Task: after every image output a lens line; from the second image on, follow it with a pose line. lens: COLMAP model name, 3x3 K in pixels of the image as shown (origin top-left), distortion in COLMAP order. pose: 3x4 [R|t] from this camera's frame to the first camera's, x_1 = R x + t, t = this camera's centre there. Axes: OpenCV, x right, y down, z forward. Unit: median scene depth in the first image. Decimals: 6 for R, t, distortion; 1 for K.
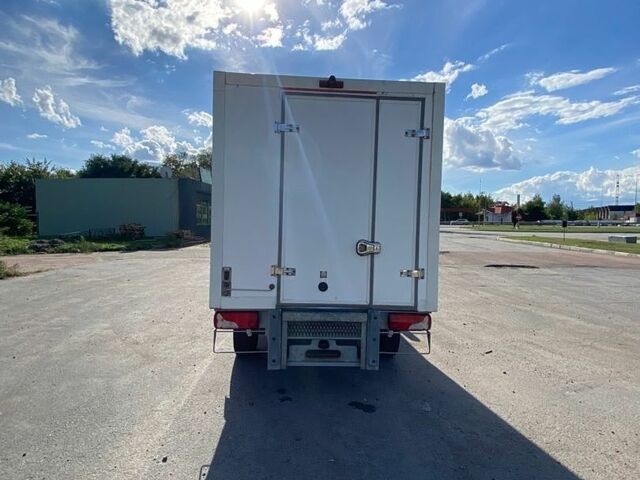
lens RADIAL K [[376.7, 0, 322.5], [0, 376.7, 243.4], [0, 0, 1]] dist [-0.006840, -0.002855]
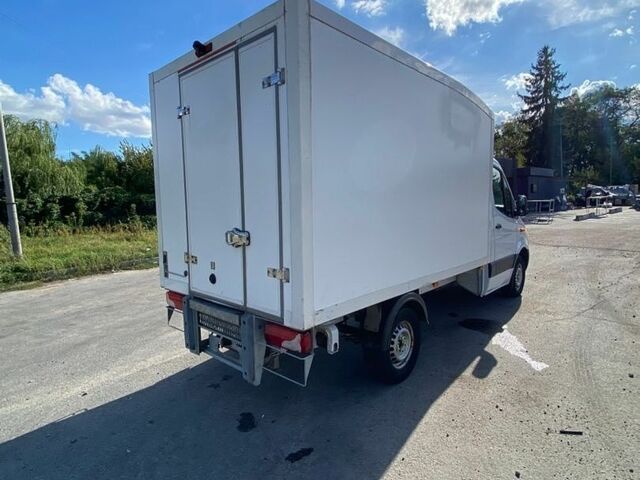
lens RADIAL K [[376.7, 0, 322.5], [0, 376.7, 243.4], [0, 0, 1]] dist [-0.006840, -0.002855]
pose [[0.703040, 0.040141, -0.710016, 0.836798], [0.006538, 0.997999, 0.062896, -0.026531], [0.711120, -0.048861, 0.701371, 0.549454]]
